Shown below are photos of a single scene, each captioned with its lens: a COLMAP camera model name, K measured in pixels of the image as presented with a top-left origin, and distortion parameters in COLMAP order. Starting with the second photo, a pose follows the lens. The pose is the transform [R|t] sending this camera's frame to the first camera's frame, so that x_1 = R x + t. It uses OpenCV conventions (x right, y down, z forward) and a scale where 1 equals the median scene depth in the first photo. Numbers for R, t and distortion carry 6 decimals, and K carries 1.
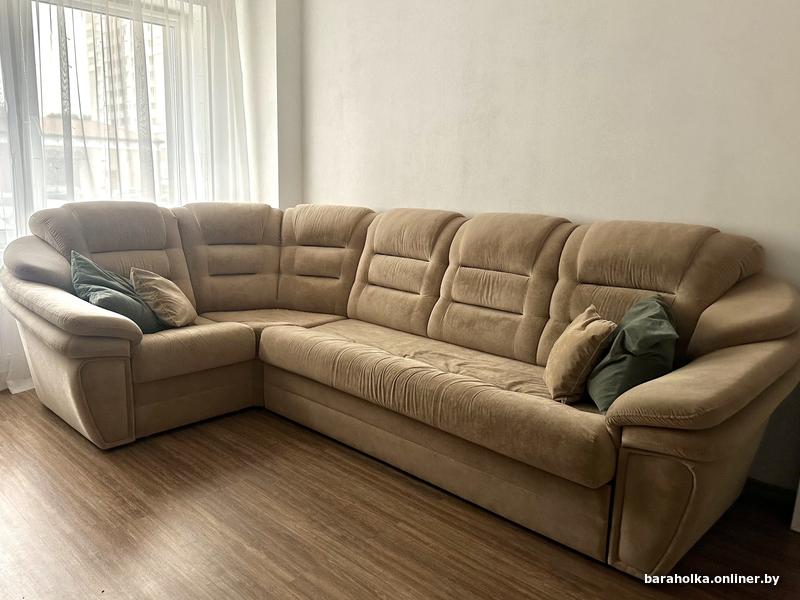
lens RADIAL K [[646.7, 0, 400.0], [0, 646.7, 300.0], [0, 0, 1]] dist [0.043202, -0.135894]
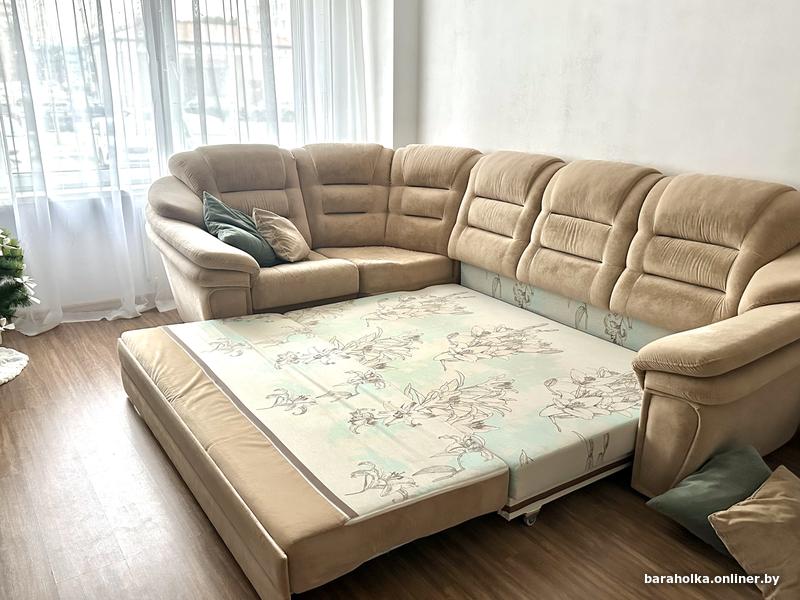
lens RADIAL K [[671.6, 0, 400.0], [0, 671.6, 300.0], [0, 0, 1]] dist [-0.001143, -0.001541]
pose [[0.980215, 0.044502, -0.192868, 0.066205], [-0.024714, 0.994289, 0.103816, -0.018224], [0.196387, -0.096995, 0.975717, -0.100392]]
